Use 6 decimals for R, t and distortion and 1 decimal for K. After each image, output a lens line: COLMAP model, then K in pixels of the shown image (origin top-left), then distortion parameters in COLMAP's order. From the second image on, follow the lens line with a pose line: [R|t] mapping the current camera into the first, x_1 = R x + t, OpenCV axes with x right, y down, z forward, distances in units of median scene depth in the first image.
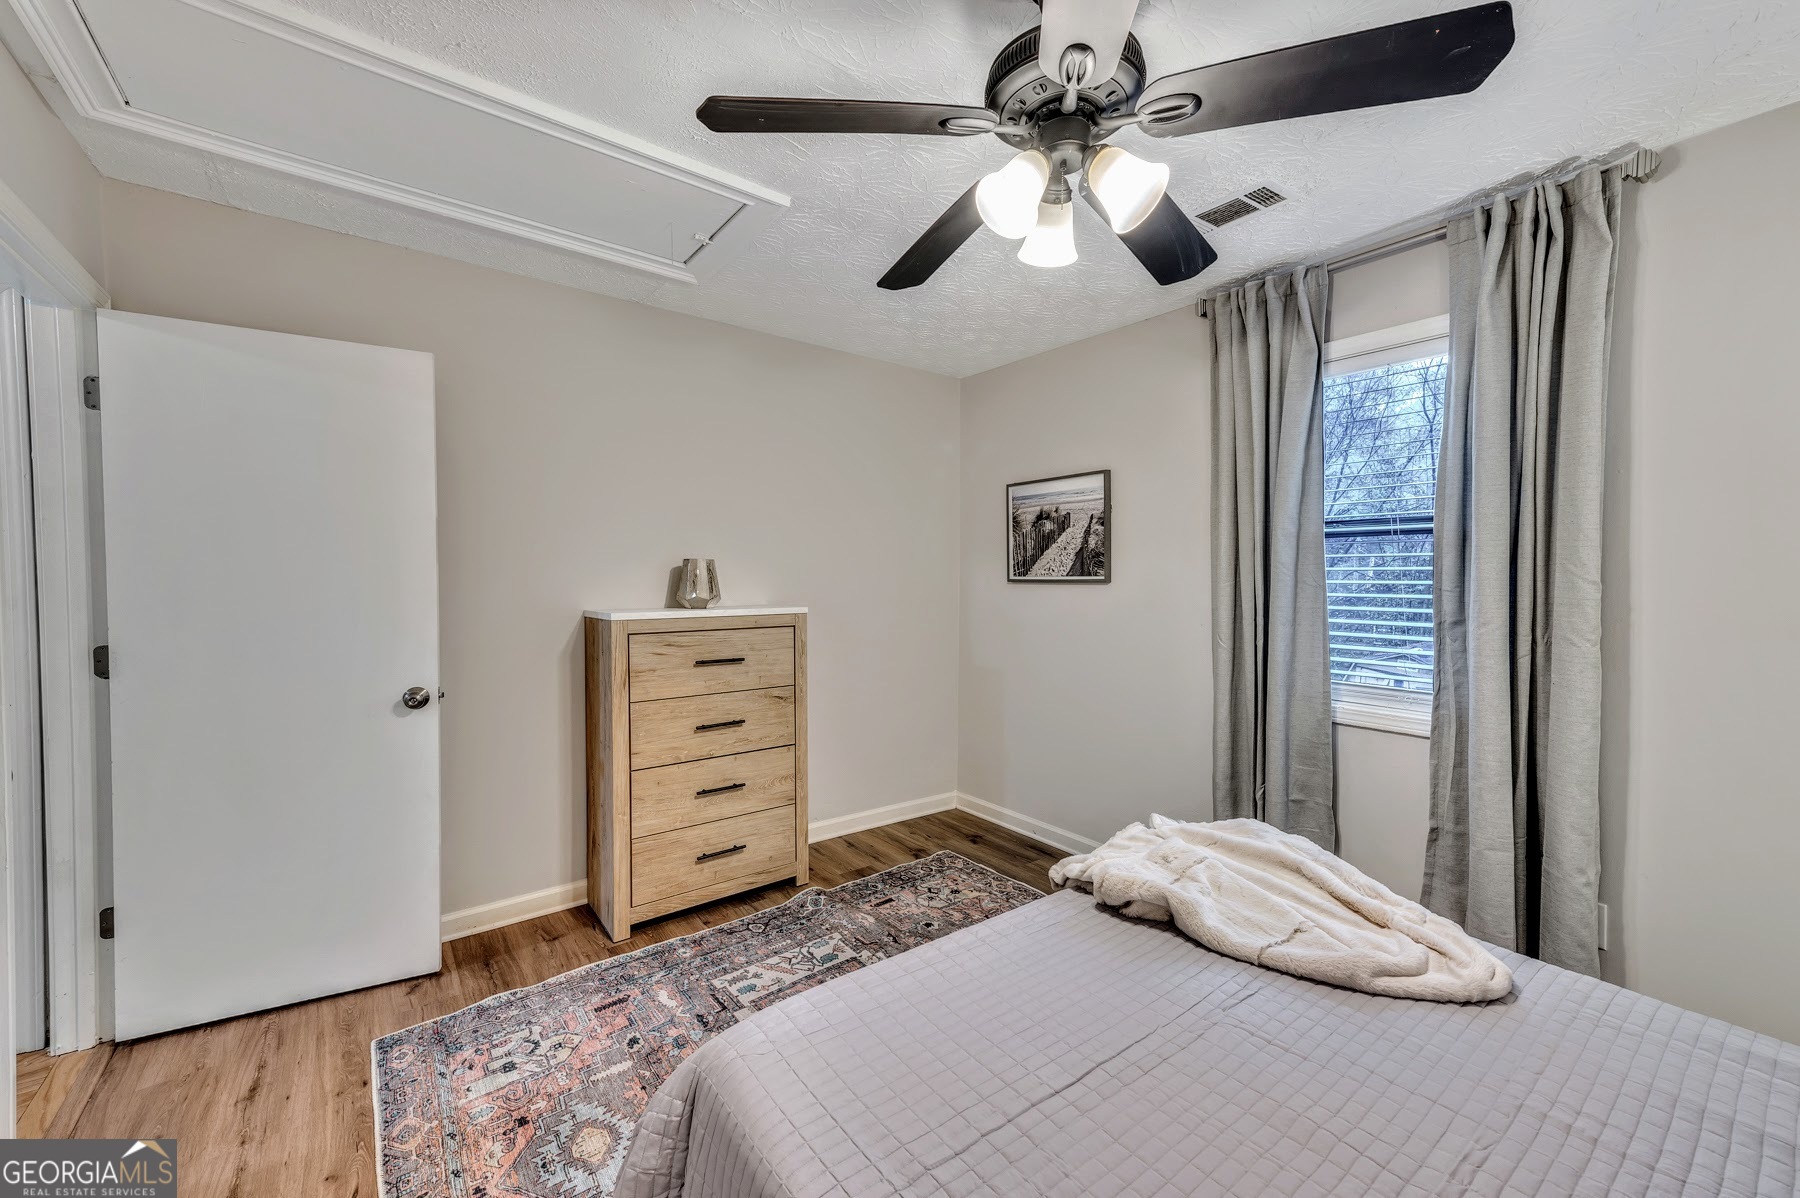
lens RADIAL K [[704.4, 0, 900.0], [0, 704.4, 599.0], [0, 0, 1]] dist [0.003272, 0.000301]
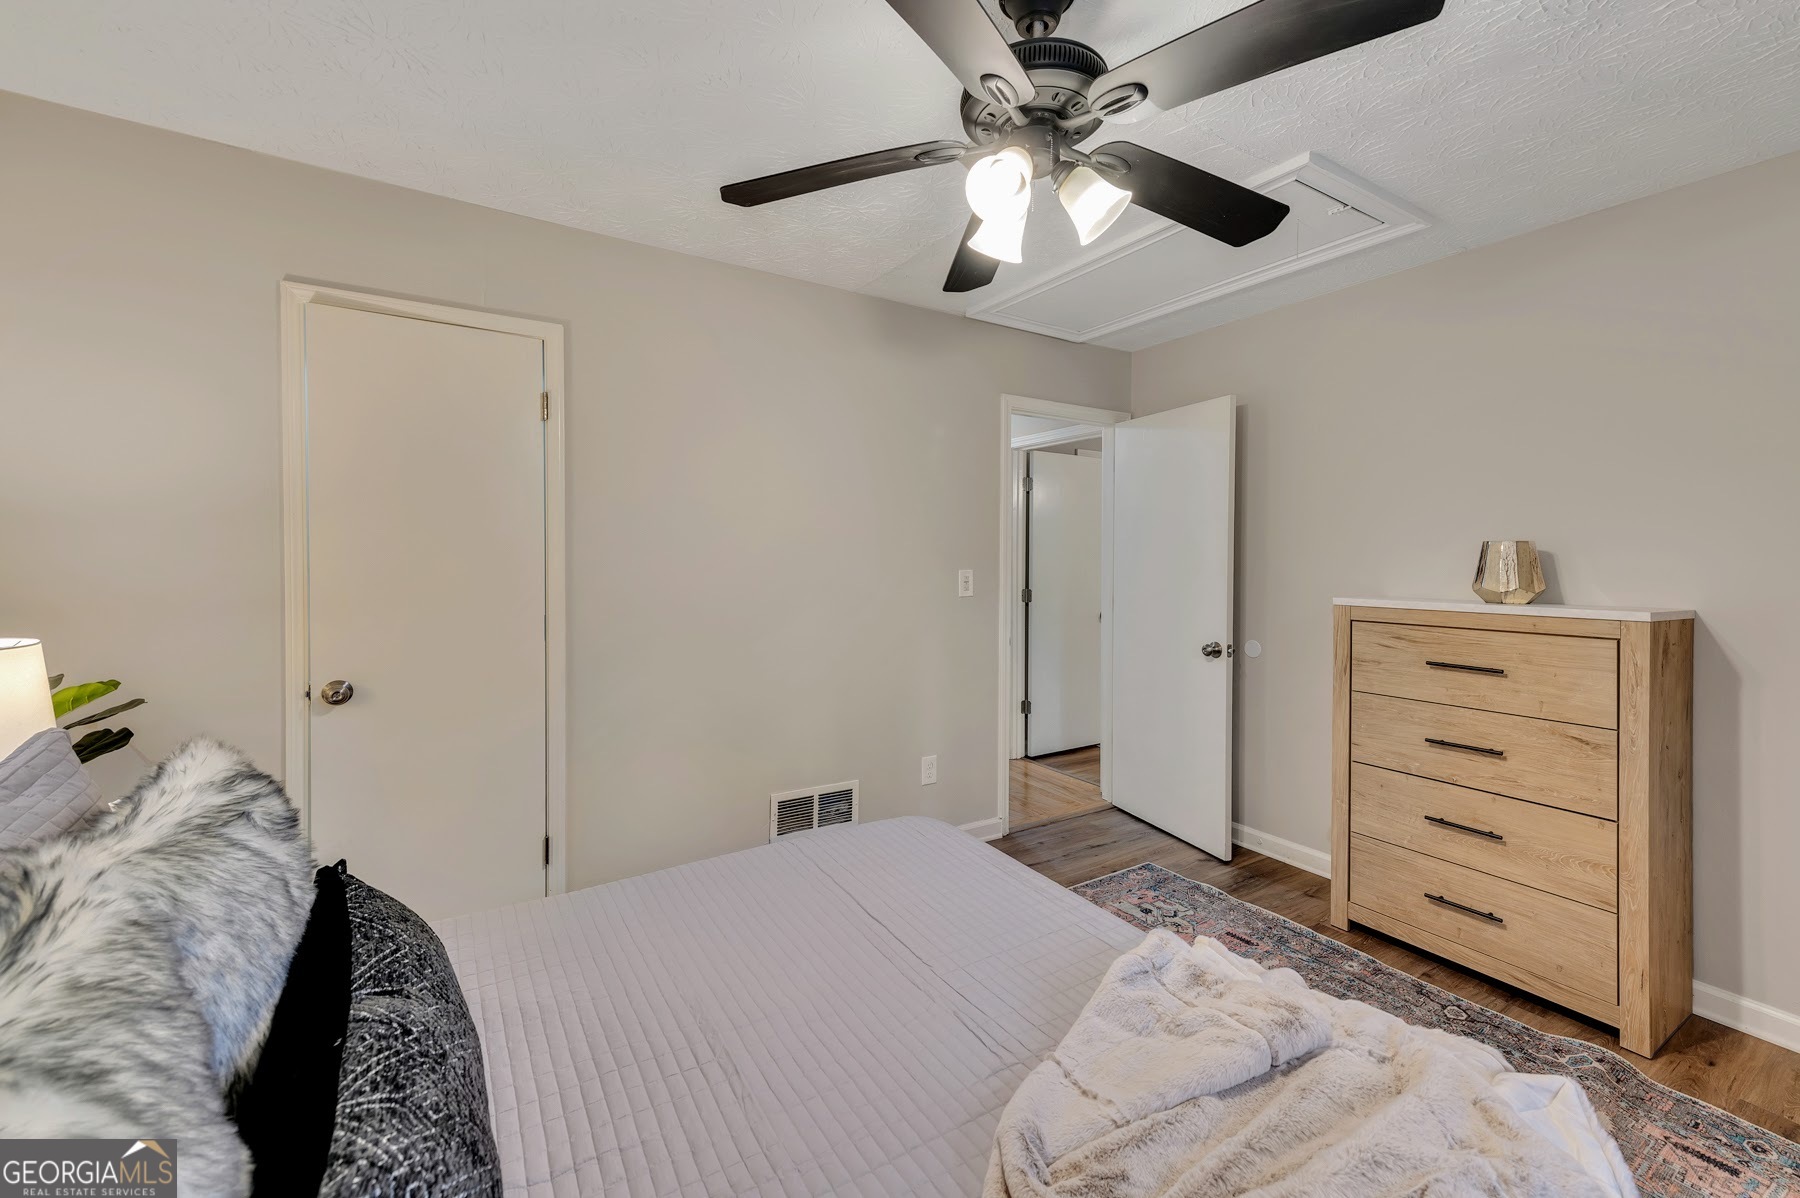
lens RADIAL K [[707.7, 0, 903.0], [0, 707.7, 557.7], [0, 0, 1]] dist [0.000168, -0.000250]
pose [[-0.093506, -0.000589, -0.995619, 0.653155], [-0.040430, 0.999177, 0.003206, -0.015138], [0.994797, 0.040552, -0.093453, 0.459757]]
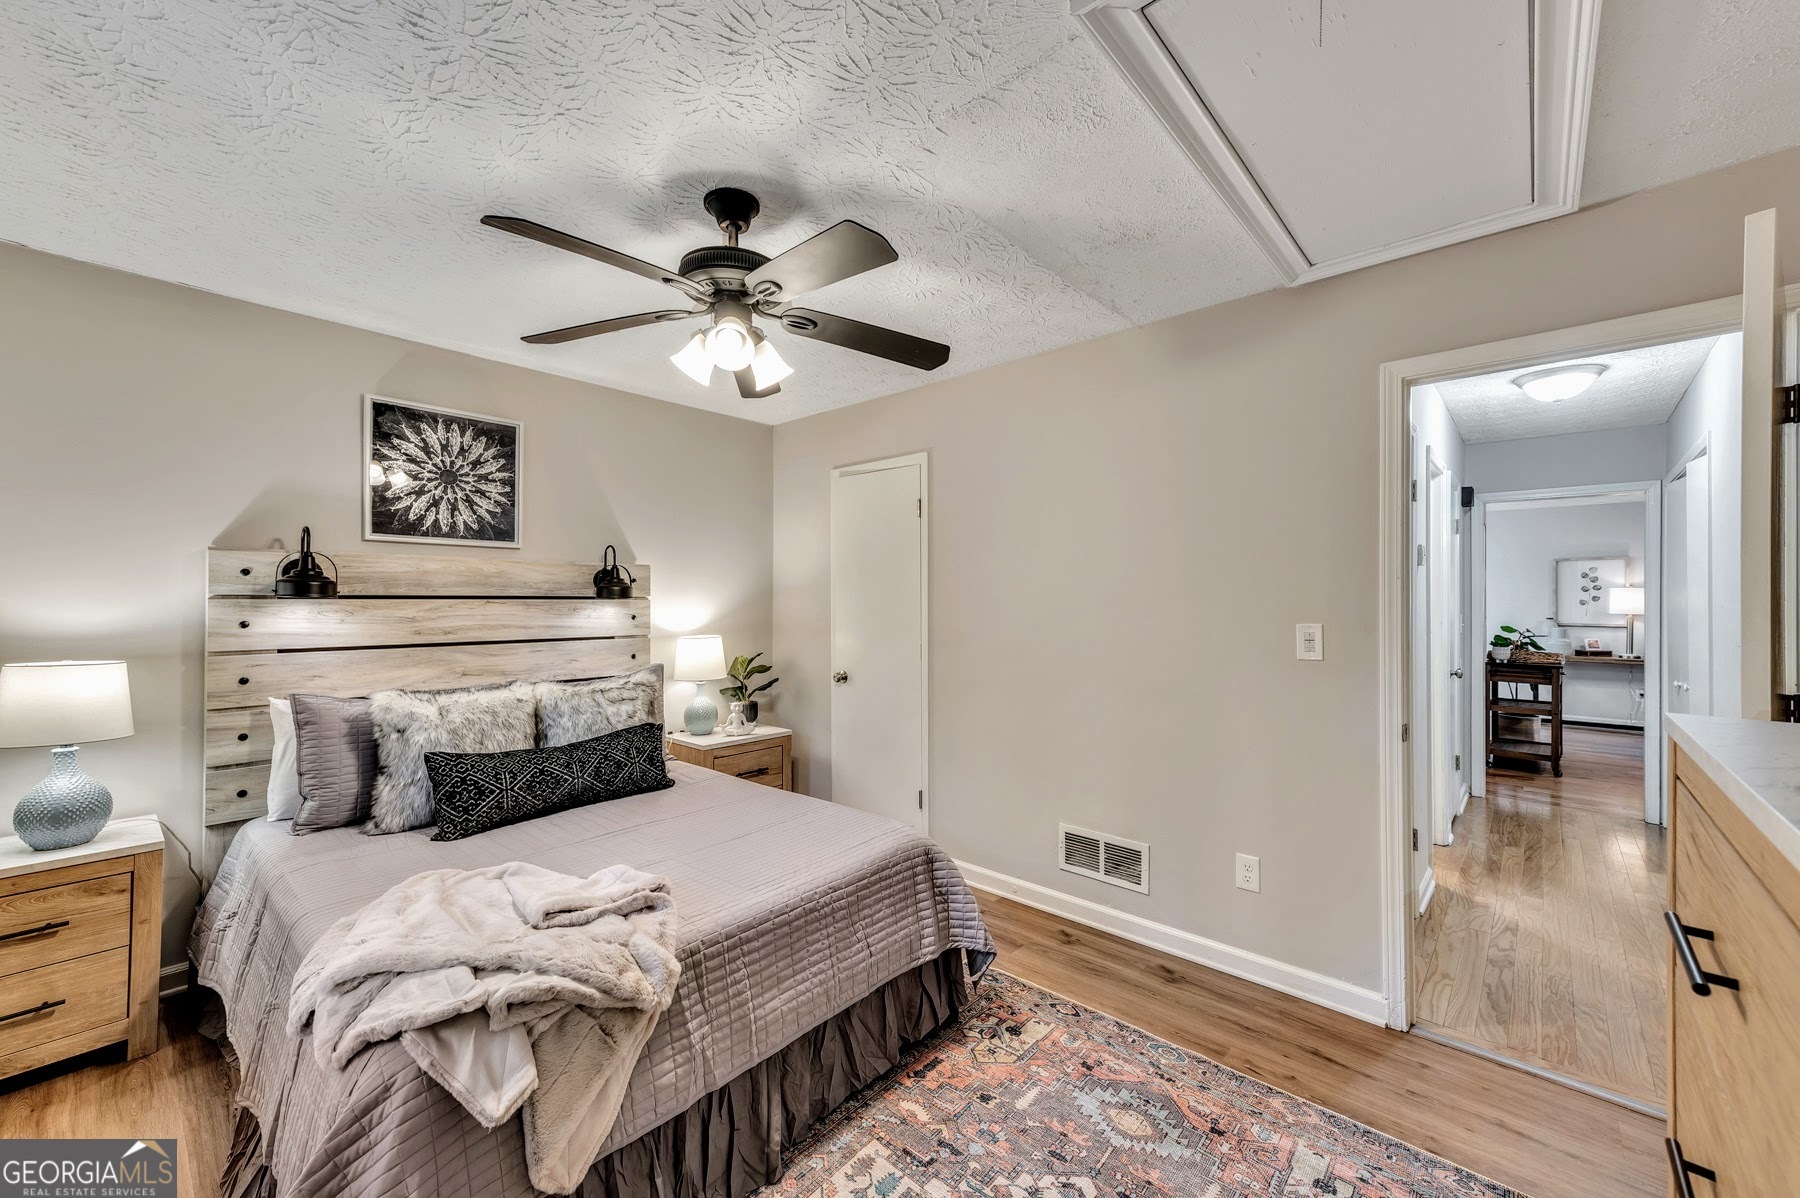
lens RADIAL K [[698.6, 0, 900.0], [0, 698.6, 599.0], [0, 0, 1]] dist [-0.000807, -0.000131]
pose [[-0.982633, -0.003200, -0.185531, 0.078724], [-0.008605, 0.999561, 0.028335, -0.047483], [0.185359, 0.029440, -0.982230, 1.261009]]
